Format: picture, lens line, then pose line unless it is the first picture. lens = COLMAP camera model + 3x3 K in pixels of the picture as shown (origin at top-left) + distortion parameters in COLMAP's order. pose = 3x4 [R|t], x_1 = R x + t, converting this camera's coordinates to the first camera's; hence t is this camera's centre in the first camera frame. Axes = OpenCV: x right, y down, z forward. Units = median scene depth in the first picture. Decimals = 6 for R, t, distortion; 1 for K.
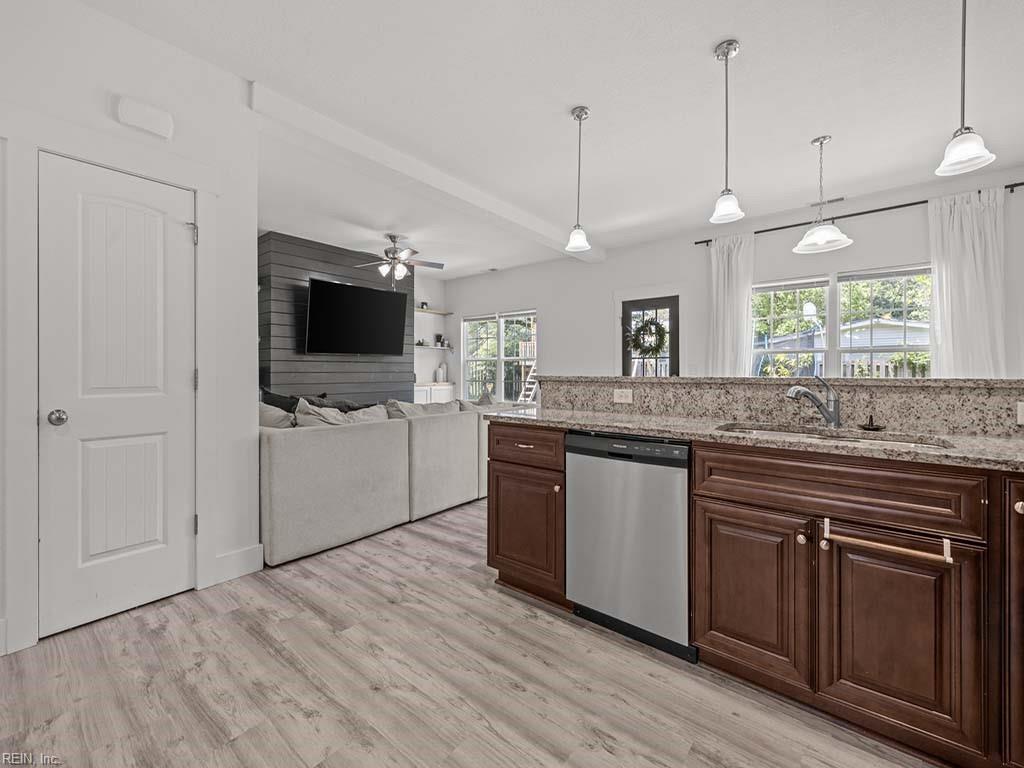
lens RADIAL K [[431.1, 0, 504.2], [0, 431.1, 370.3], [0, 0, 1]] dist [-0.000030, 0.000782]
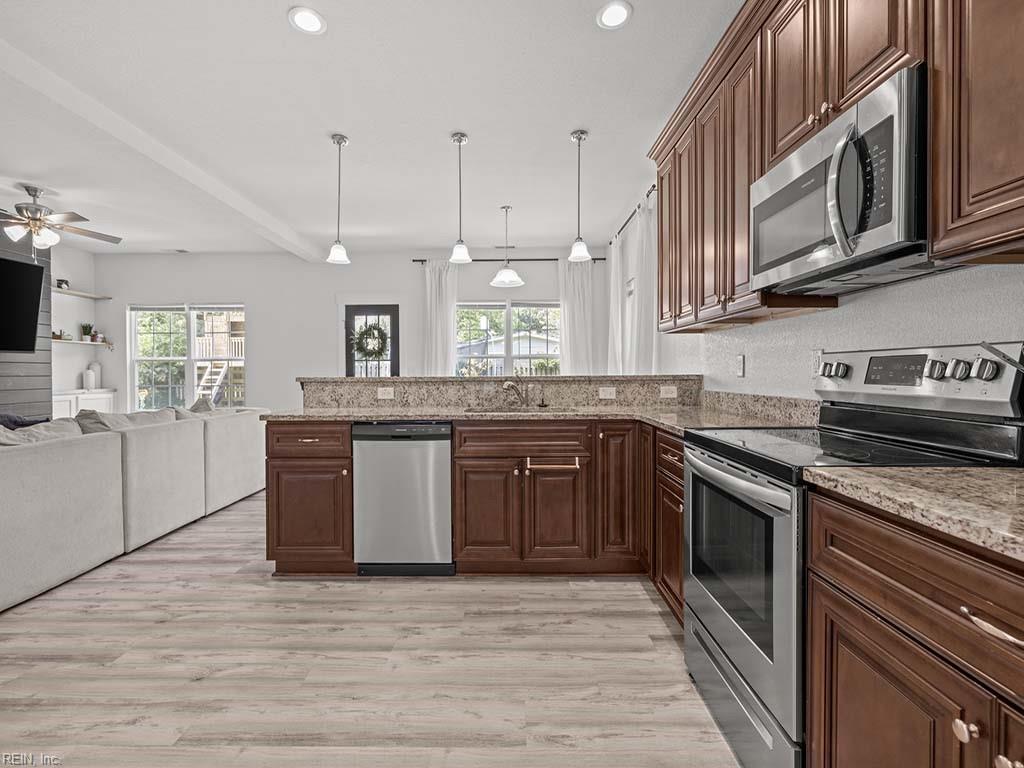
lens RADIAL K [[456.5, 0, 507.6], [0, 456.5, 374.6], [0, 0, 1]] dist [-0.005486, 0.000172]
pose [[0.776408, -0.007580, 0.630186, -0.278961], [0.003818, 0.999966, 0.007323, -0.000402], [-0.630220, -0.003280, 0.776410, -0.219263]]
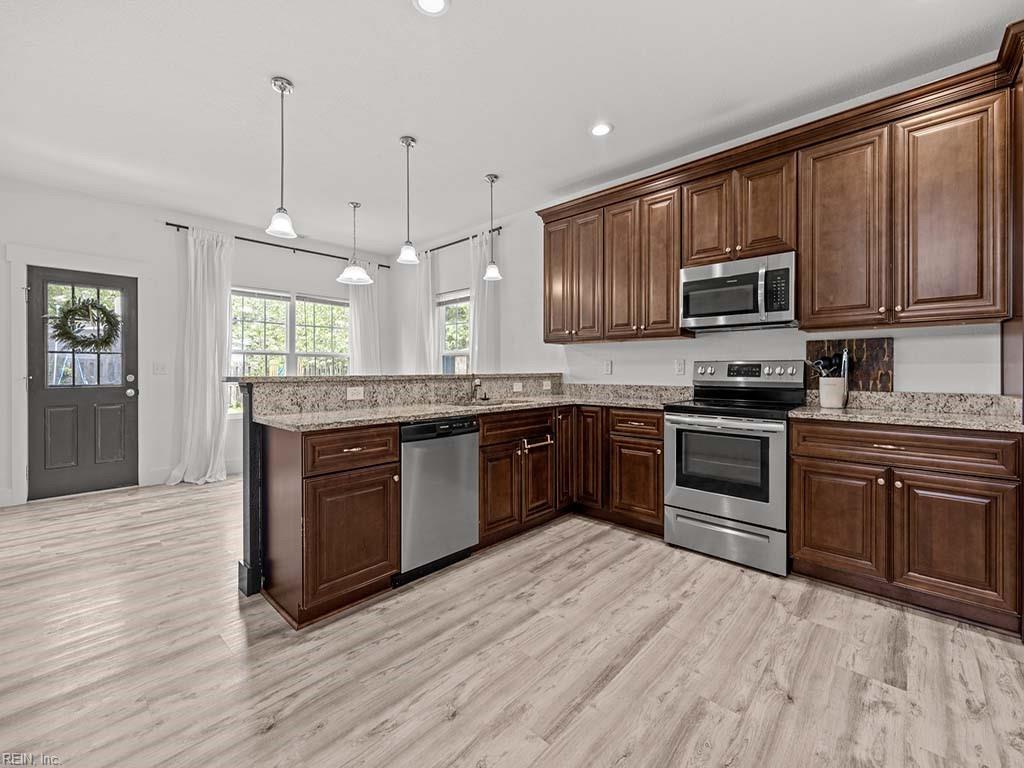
lens RADIAL K [[430.8, 0, 507.2], [0, 430.8, 369.4], [0, 0, 1]] dist [0.003776, -0.000820]
pose [[0.062529, 0.002150, 0.998041, -0.839869], [-0.001240, 0.999997, -0.002076, 0.000459], [-0.998042, -0.001108, 0.062531, 0.573652]]
